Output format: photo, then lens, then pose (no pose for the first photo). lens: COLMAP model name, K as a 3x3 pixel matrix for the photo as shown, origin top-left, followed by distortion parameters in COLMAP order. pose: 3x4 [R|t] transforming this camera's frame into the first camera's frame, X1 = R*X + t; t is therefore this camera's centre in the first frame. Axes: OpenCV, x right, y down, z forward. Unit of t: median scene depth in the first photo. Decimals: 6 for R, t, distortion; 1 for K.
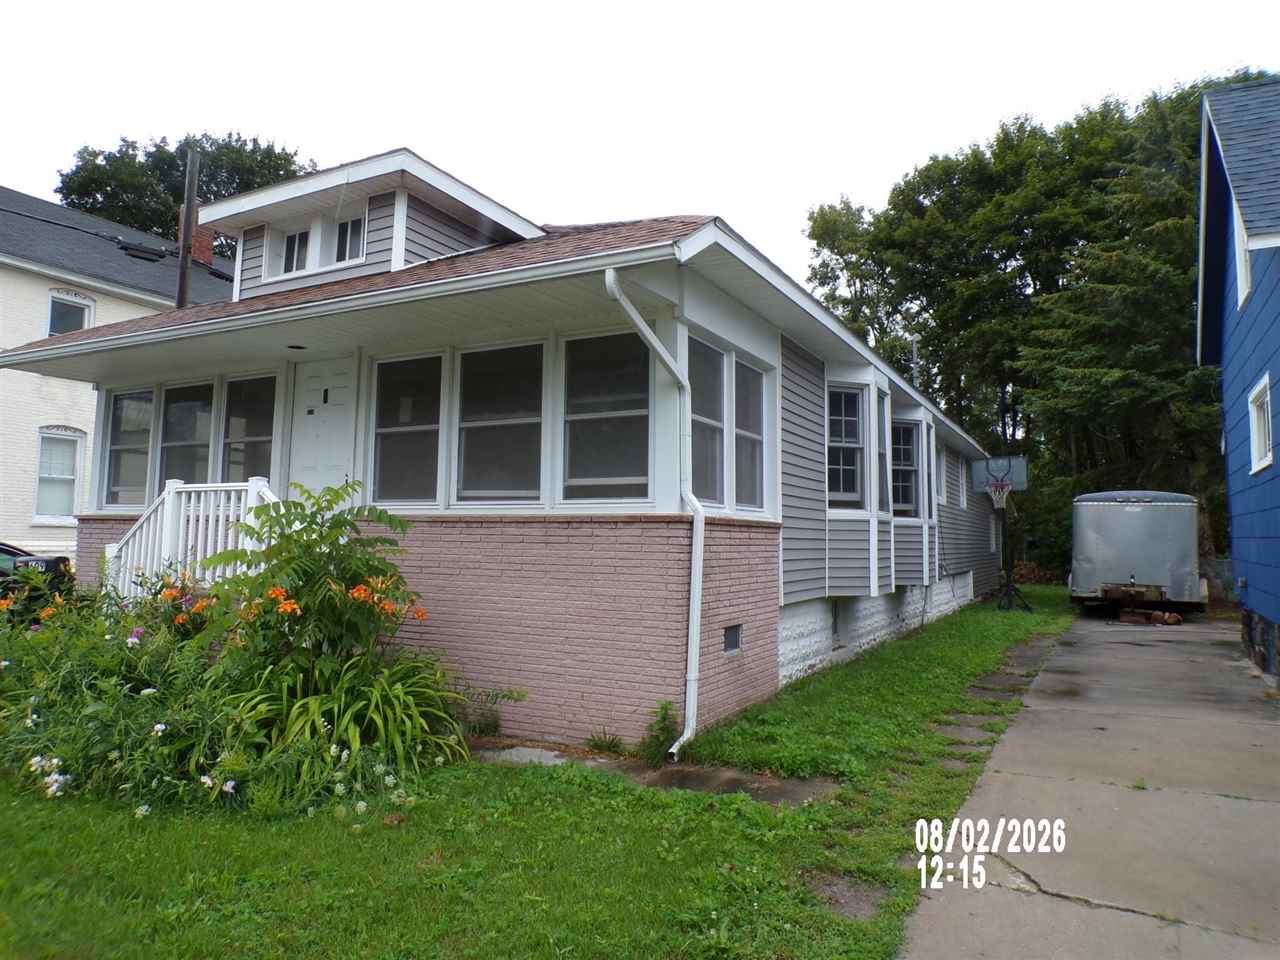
lens RADIAL K [[859.6, 0, 614.3], [0, 859.6, 460.5], [0, 0, 1]] dist [-0.047603, 0.003070]
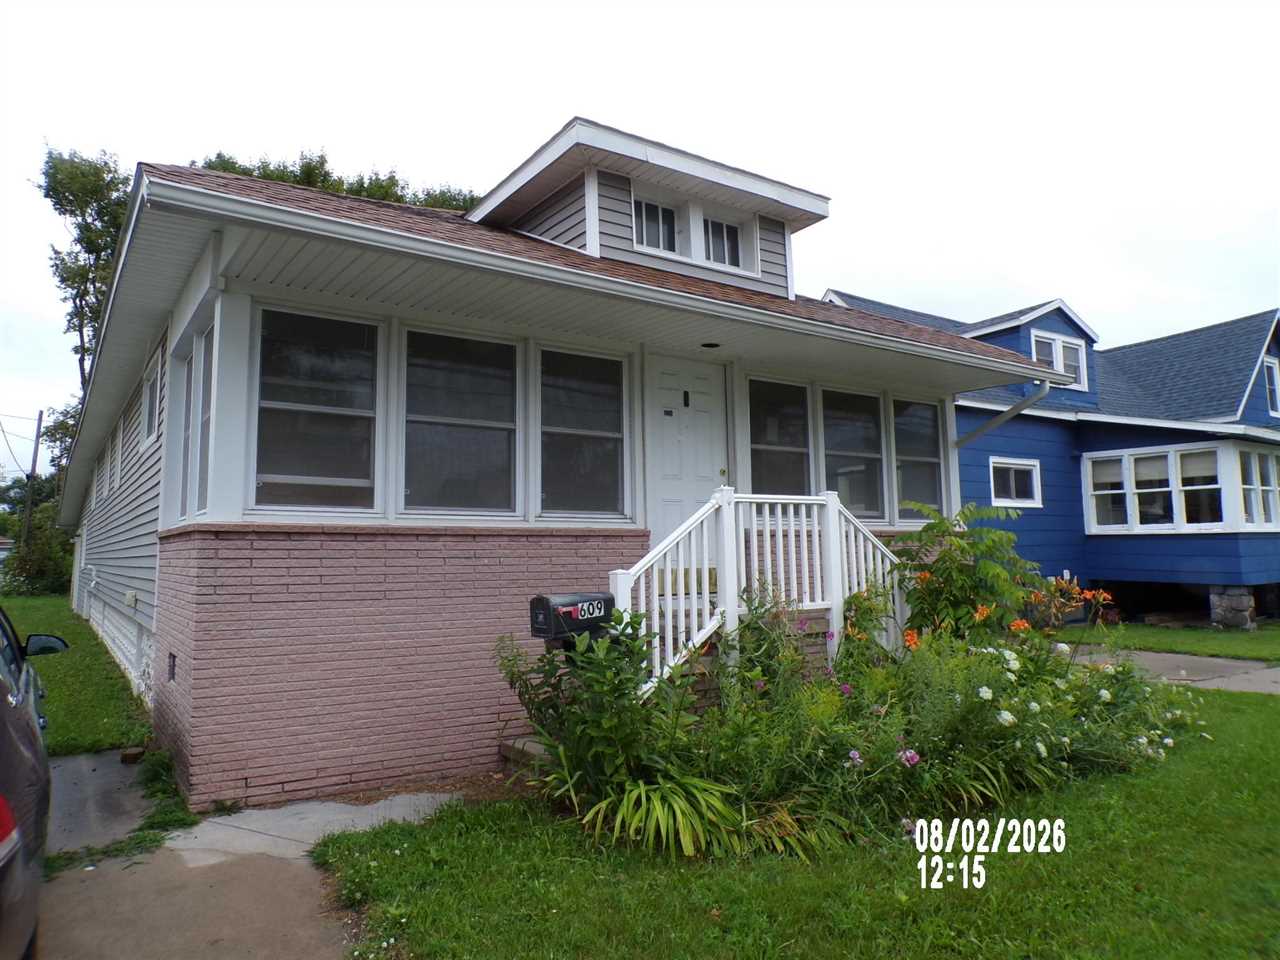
lens RADIAL K [[859.6, 0, 614.3], [0, 859.6, 460.5], [0, 0, 1]] dist [-0.047603, 0.003070]
pose [[0.451507, 0.076758, 0.888960, -1.023474], [-0.067355, 0.996382, -0.051824, 0.037129], [-0.889722, -0.036477, 0.455044, 0.560617]]
